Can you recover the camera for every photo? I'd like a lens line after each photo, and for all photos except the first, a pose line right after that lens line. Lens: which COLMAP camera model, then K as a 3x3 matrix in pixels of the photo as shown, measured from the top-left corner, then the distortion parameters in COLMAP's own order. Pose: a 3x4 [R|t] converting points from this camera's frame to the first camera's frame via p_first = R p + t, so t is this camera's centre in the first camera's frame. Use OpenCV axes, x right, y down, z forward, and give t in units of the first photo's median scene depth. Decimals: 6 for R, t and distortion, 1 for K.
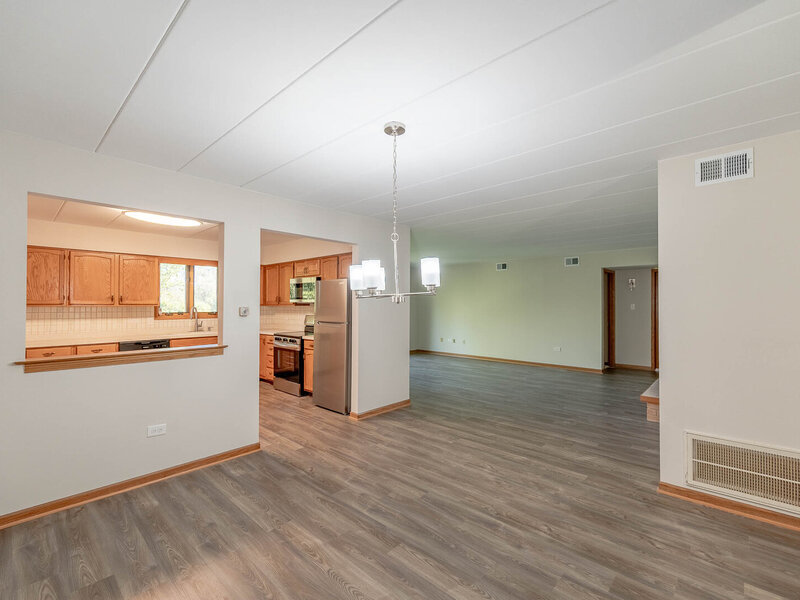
lens RADIAL K [[360.6, 0, 405.0], [0, 360.6, 302.8], [0, 0, 1]] dist [-0.001918, -0.000243]
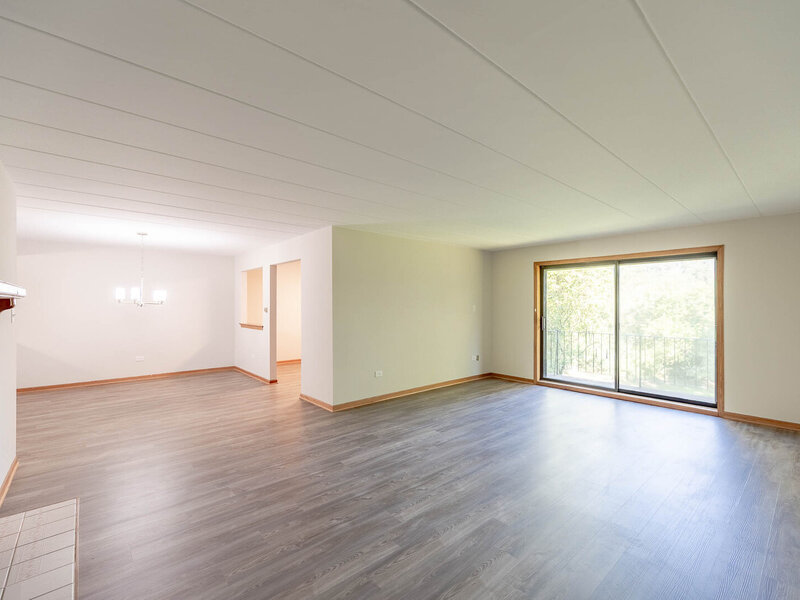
lens RADIAL K [[360.6, 0, 405.0], [0, 360.6, 302.8], [0, 0, 1]] dist [-0.001918, -0.000243]
pose [[-0.111800, -0.018291, -0.993562, 1.144512], [0.009578, 0.999764, -0.019483, 0.018353], [0.993685, -0.011695, -0.111598, 1.577555]]
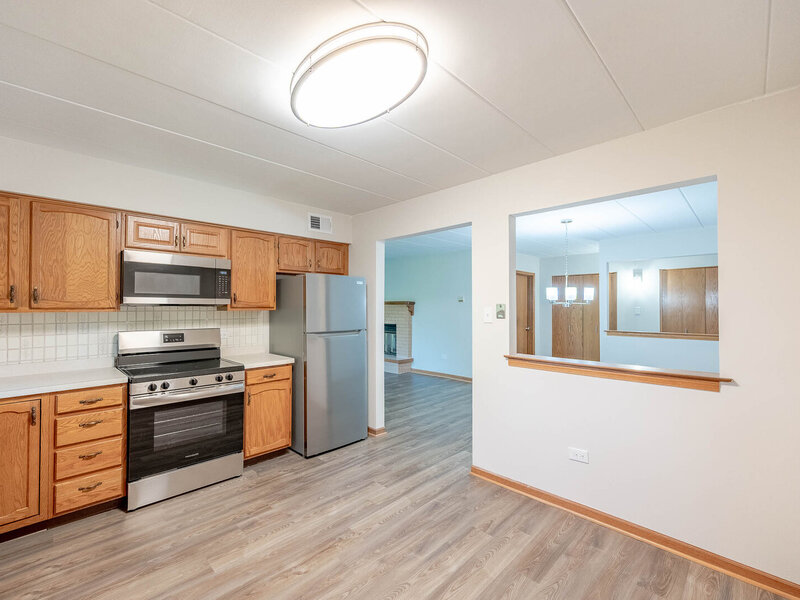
lens RADIAL K [[360.6, 0, 405.0], [0, 360.6, 302.8], [0, 0, 1]] dist [-0.001918, -0.000243]
pose [[0.040103, 0.002427, 0.999193, -1.092128], [-0.011012, 0.999937, -0.001987, -0.006087], [-0.999135, -0.010923, 0.040127, 0.955075]]
